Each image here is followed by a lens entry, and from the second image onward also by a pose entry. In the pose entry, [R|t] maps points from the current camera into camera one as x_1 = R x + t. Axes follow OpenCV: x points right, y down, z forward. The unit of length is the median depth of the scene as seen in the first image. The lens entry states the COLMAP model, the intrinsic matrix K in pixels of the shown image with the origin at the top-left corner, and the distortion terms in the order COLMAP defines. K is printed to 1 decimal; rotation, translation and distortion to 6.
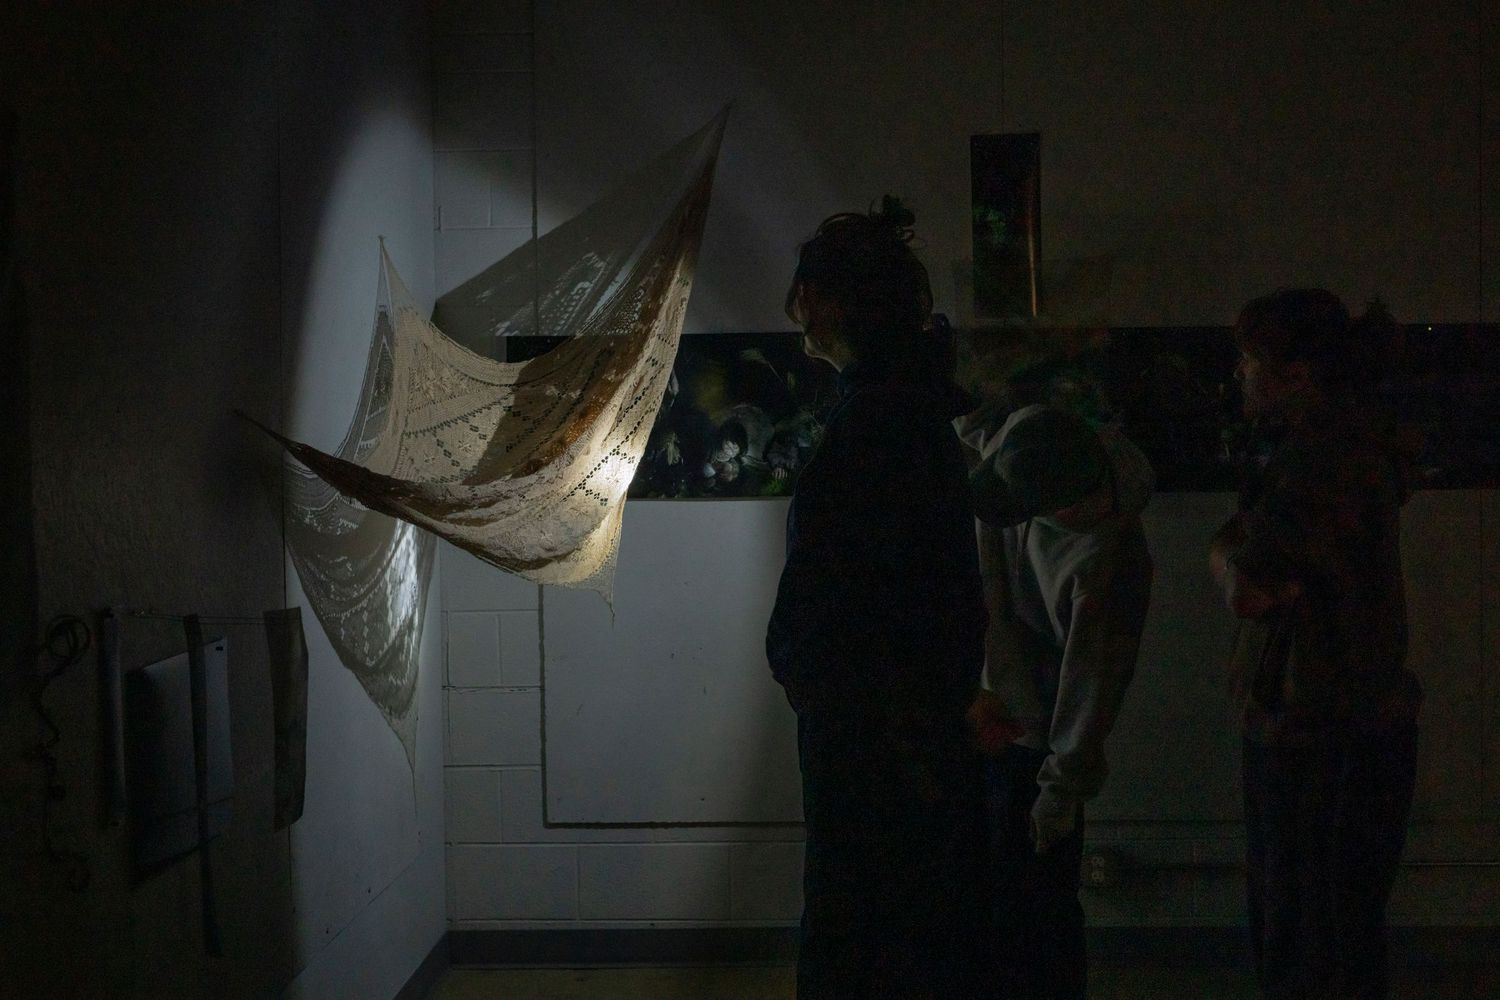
lens RADIAL K [[2063.7, 0, 750.0], [0, 2063.7, 500.0], [0, 0, 1]] dist [-0.001908, 0.045570]
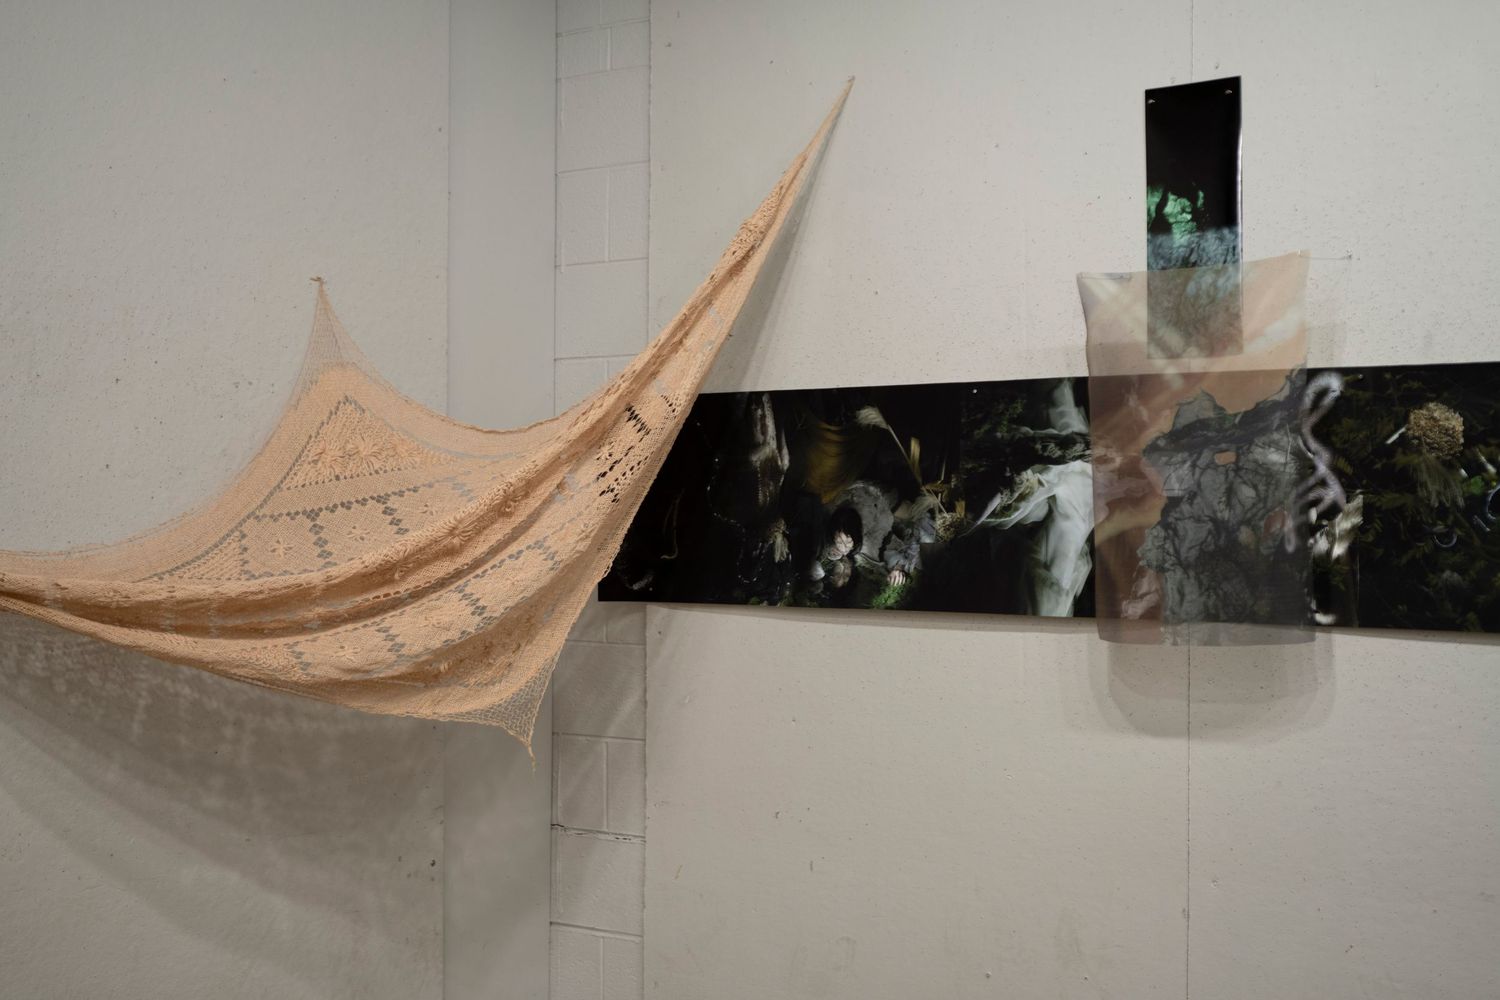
lens RADIAL K [[2063.7, 0, 750.0], [0, 2063.7, 500.0], [0, 0, 1]] dist [-0.001908, 0.045570]
pose [[0.821256, 0.012244, -0.570429, 0.386025], [-0.031260, 0.999234, -0.023556, -0.021770], [0.569704, 0.037177, 0.821009, 0.372285]]
